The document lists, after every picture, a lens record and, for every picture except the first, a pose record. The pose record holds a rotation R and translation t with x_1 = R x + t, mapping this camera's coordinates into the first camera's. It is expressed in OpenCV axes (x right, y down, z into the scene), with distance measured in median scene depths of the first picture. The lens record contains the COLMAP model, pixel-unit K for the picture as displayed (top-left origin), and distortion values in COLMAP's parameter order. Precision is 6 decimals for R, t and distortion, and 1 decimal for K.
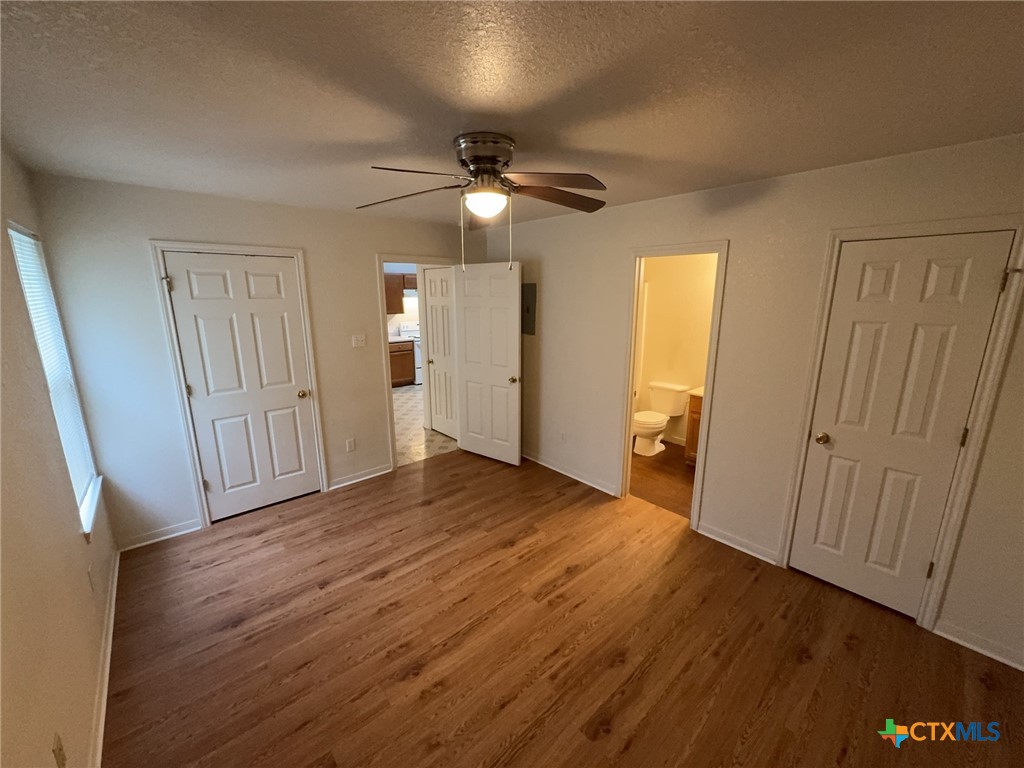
lens RADIAL K [[409.5, 0, 512.0], [0, 409.5, 384.0], [0, 0, 1]] dist [-0.003109, 0.000371]
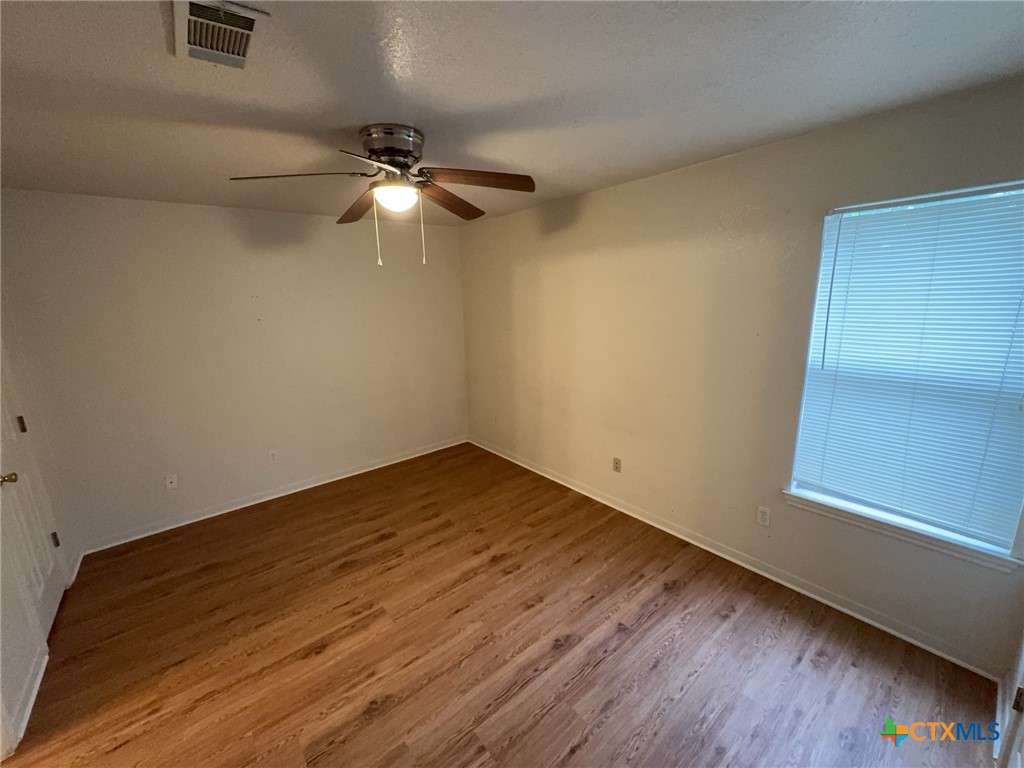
lens RADIAL K [[409.5, 0, 512.0], [0, 409.5, 384.0], [0, 0, 1]] dist [-0.003109, 0.000371]
pose [[-0.999059, 0.021601, 0.037618, -0.294939], [0.035460, 0.906184, 0.421395, -0.351425], [-0.024986, 0.422332, -0.906097, 1.659699]]
